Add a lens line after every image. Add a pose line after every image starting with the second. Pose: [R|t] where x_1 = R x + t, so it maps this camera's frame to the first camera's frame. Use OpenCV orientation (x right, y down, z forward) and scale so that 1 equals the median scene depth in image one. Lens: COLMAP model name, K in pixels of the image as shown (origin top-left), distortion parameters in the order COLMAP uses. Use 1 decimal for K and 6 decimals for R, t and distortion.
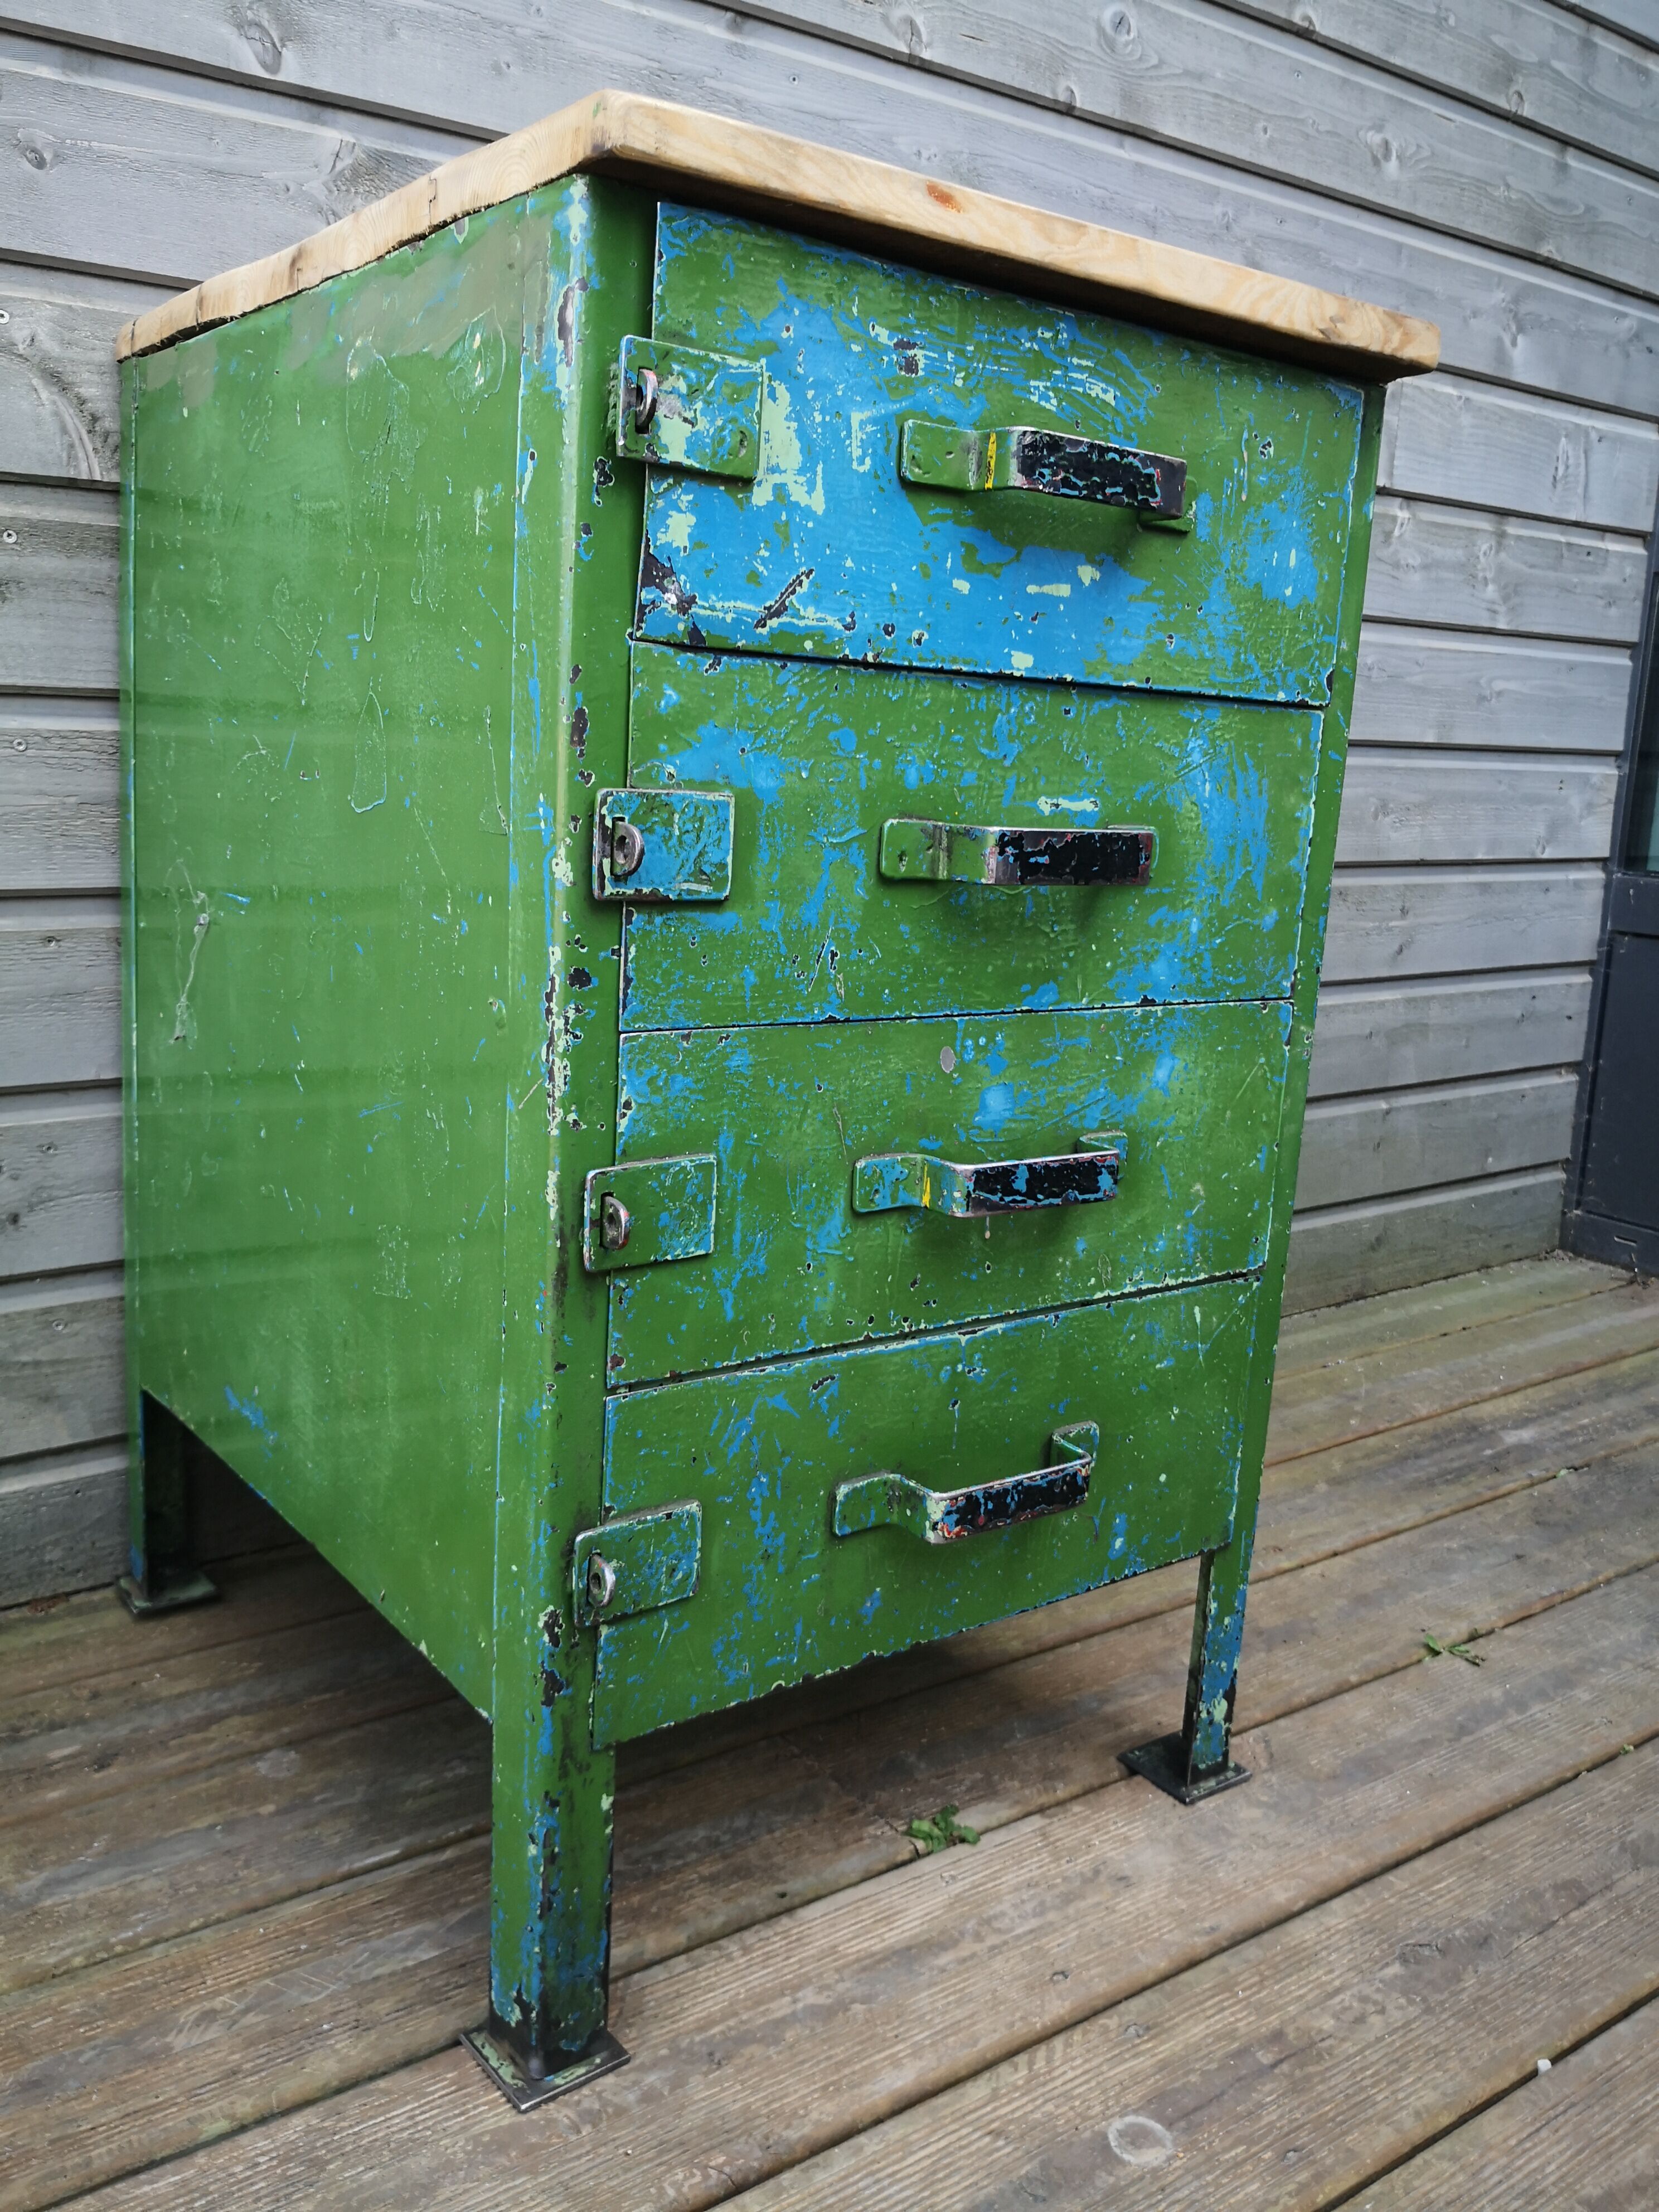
lens RADIAL K [[1795.3, 0, 811.7], [0, 1795.3, 1134.5], [0, 0, 1]] dist [0.016500, -0.041017]
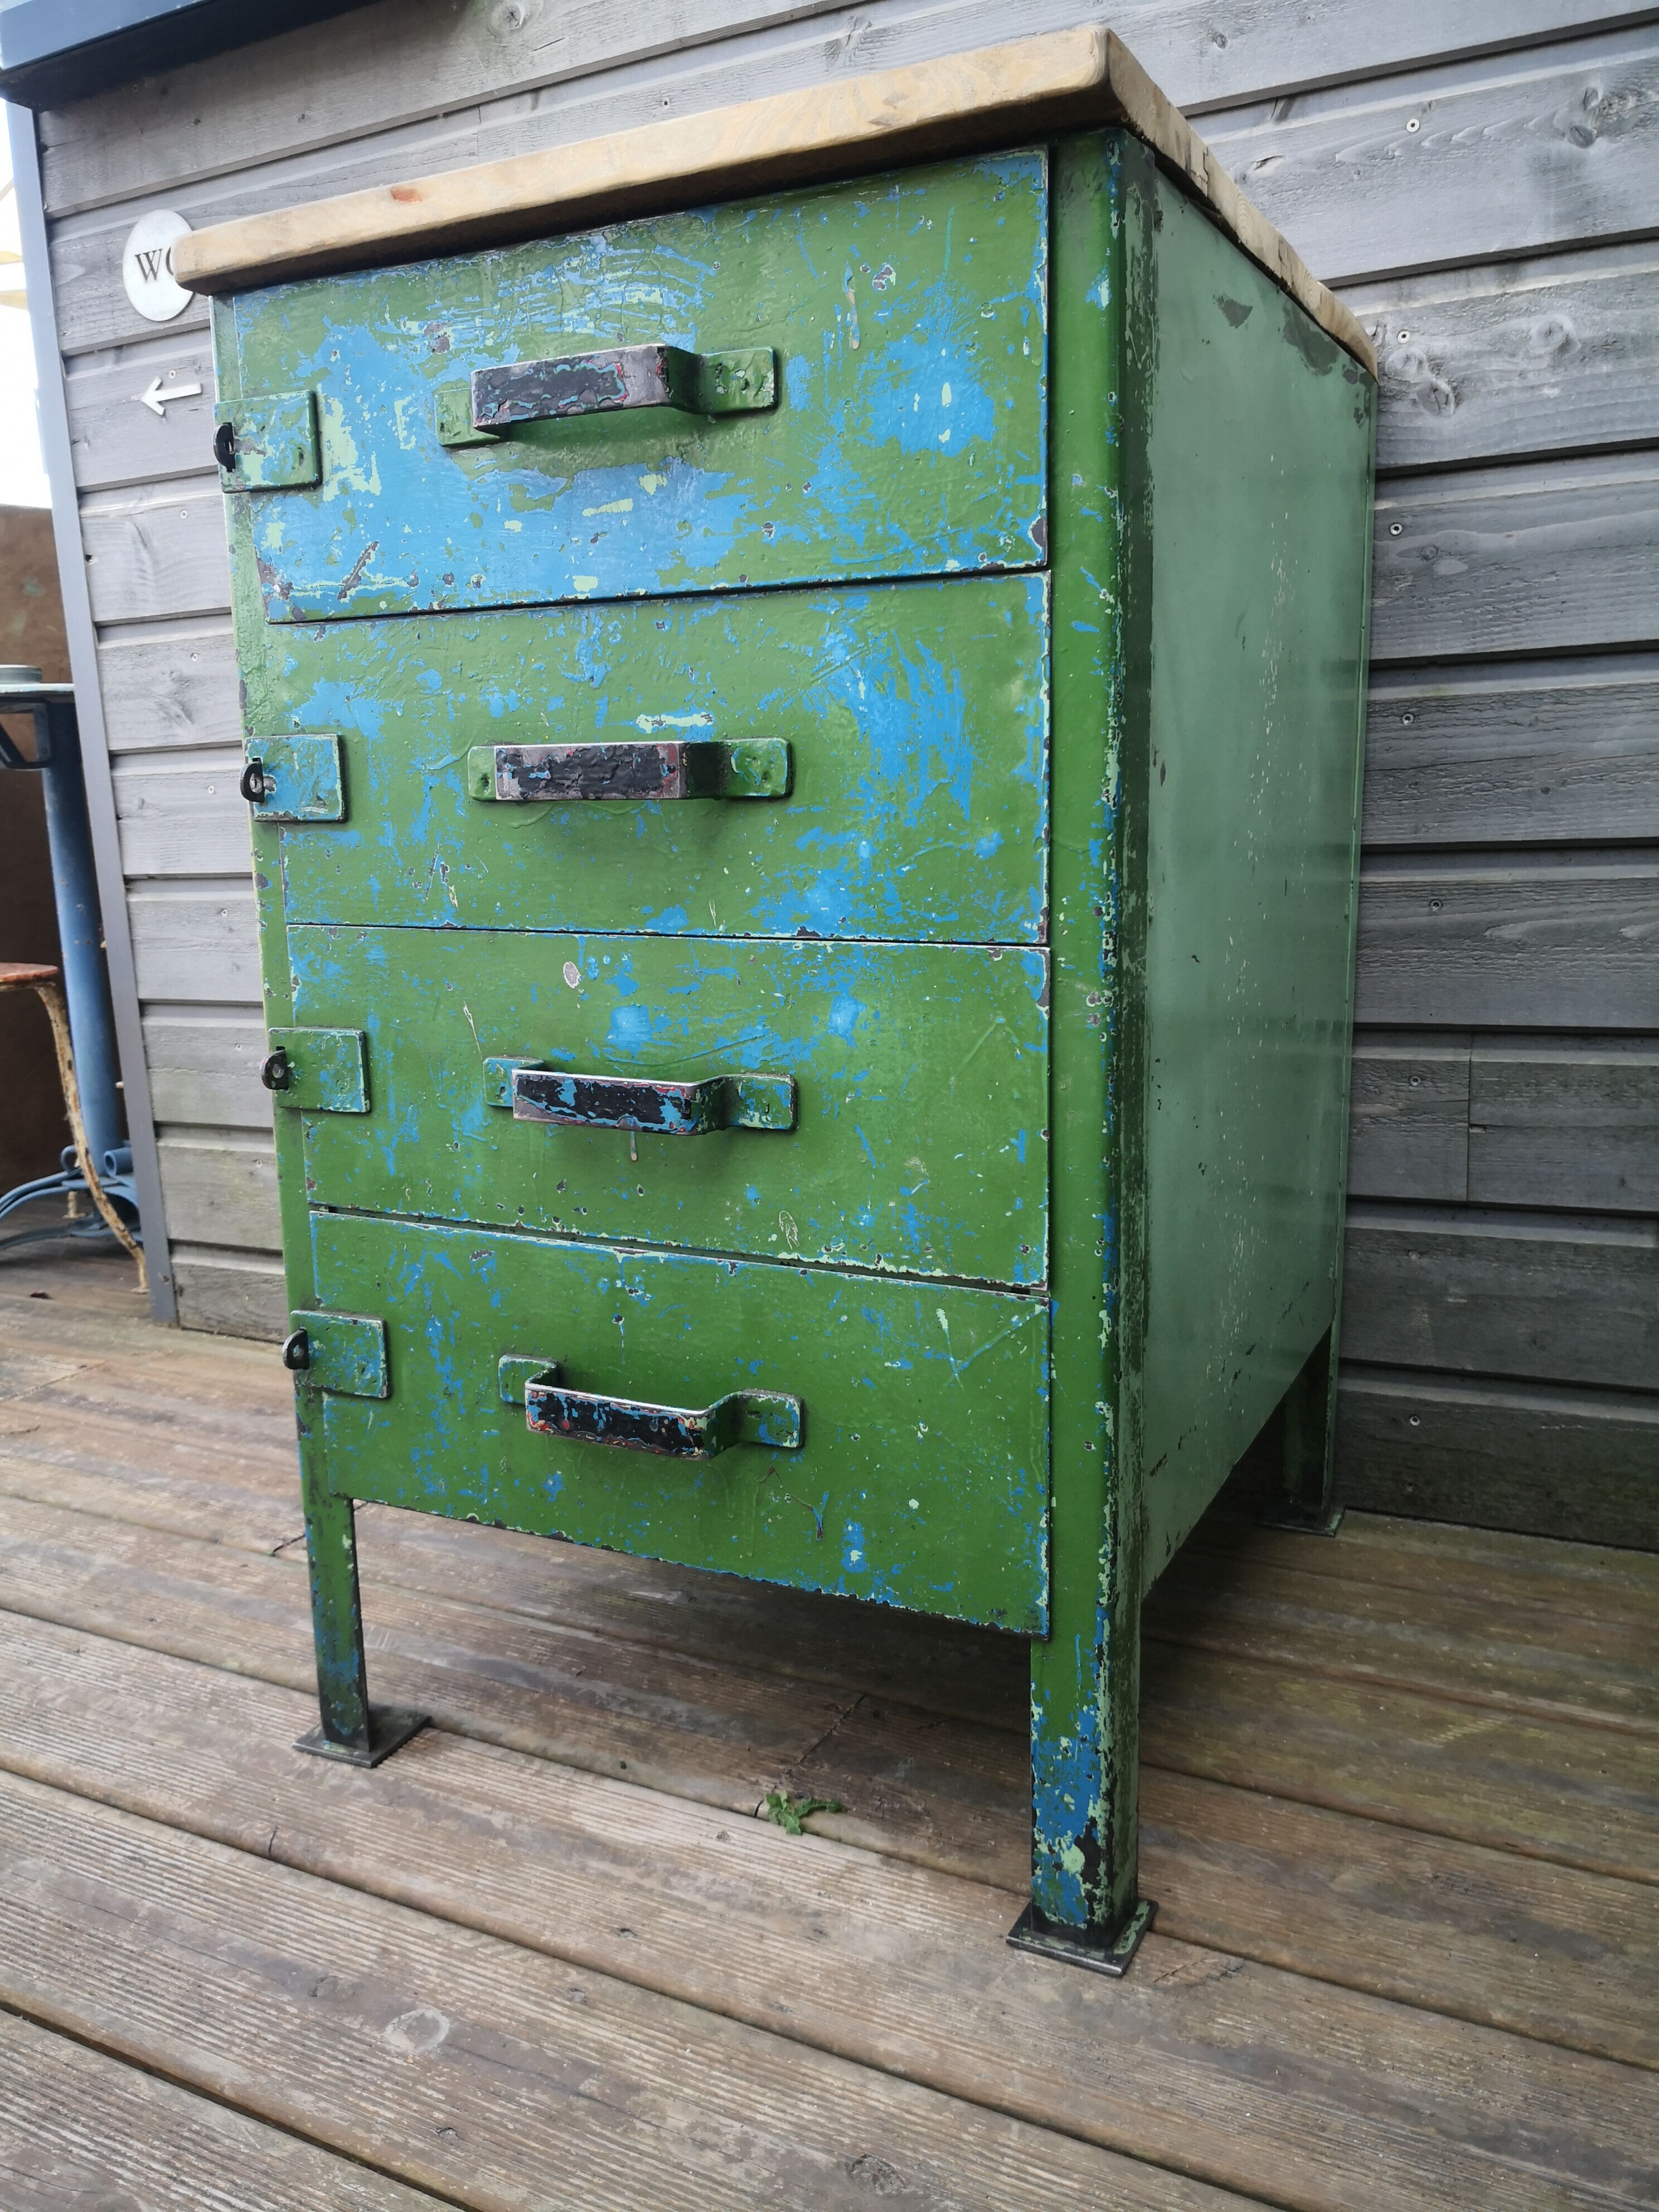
lens RADIAL K [[1795.3, 0, 828.6], [0, 1795.3, 1131.0], [0, 0, 1]] dist [0.016500, -0.041017]
pose [[0.450741, 0.107681, -0.886136, 1.025542], [-0.139318, 0.989019, 0.049318, -0.022708], [0.881716, 0.101225, 0.460793, 0.622820]]
